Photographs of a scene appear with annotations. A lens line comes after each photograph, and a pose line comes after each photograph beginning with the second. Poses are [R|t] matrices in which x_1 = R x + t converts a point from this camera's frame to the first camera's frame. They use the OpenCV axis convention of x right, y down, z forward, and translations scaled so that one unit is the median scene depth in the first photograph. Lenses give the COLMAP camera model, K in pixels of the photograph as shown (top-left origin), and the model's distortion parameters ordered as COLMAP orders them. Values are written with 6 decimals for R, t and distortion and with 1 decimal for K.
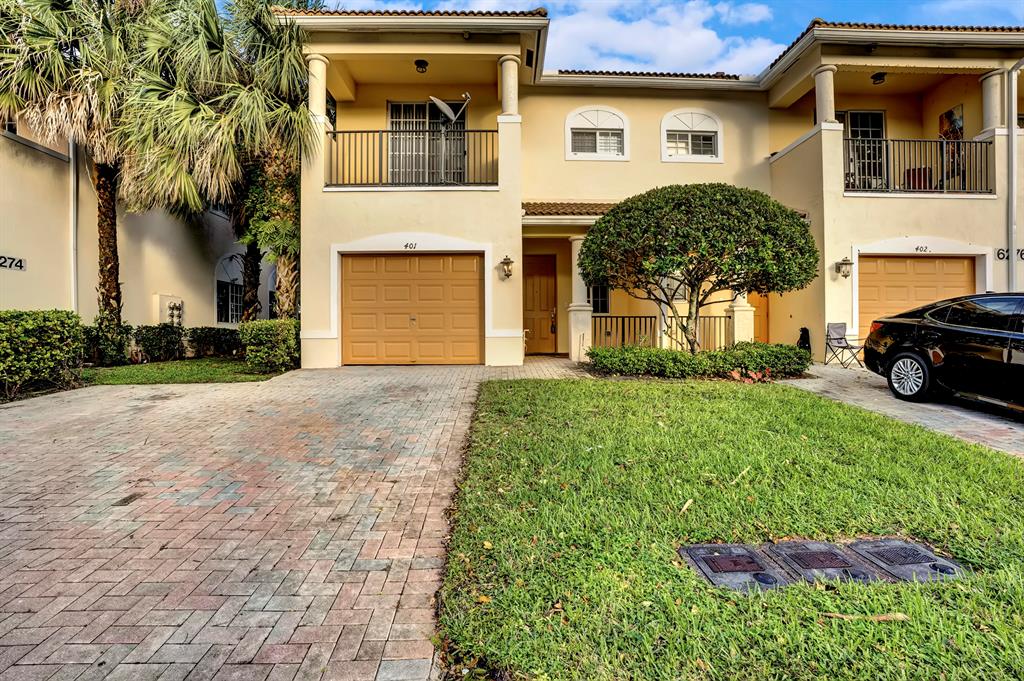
lens RADIAL K [[475.9, 0, 516.3], [0, 475.9, 338.6], [0, 0, 1]] dist [-0.070929, 0.027256]
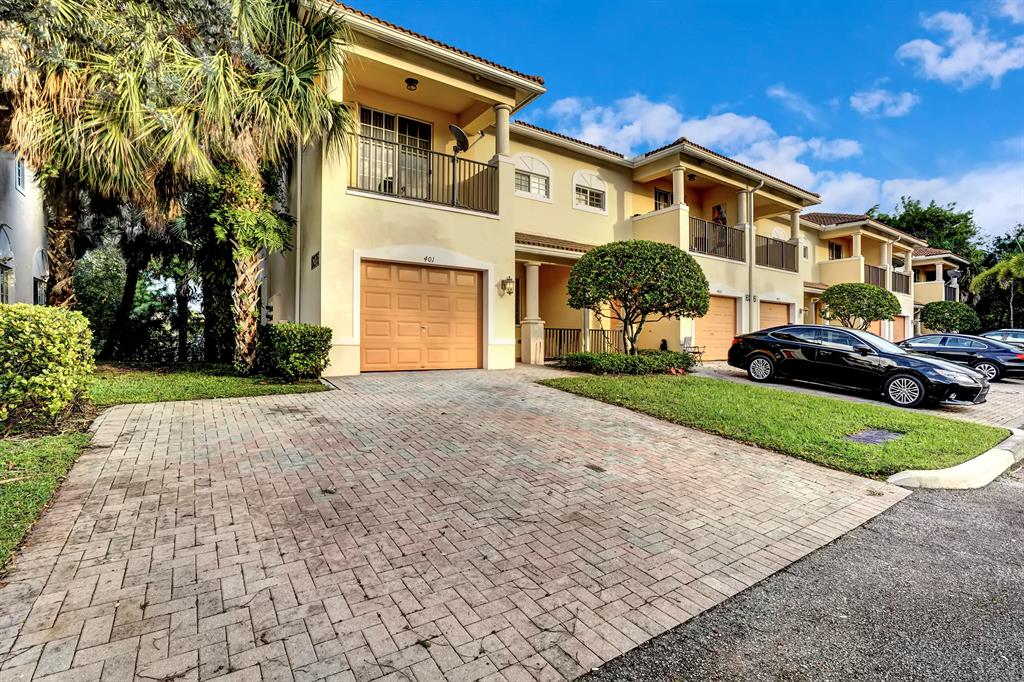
lens RADIAL K [[475.9, 0, 516.3], [0, 475.9, 339.1], [0, 0, 1]] dist [-0.070929, 0.027256]
pose [[0.839630, 0.010897, 0.543049, -0.620475], [-0.006511, 0.999929, -0.009998, -0.005780], [-0.543119, 0.004858, 0.839641, -0.003495]]
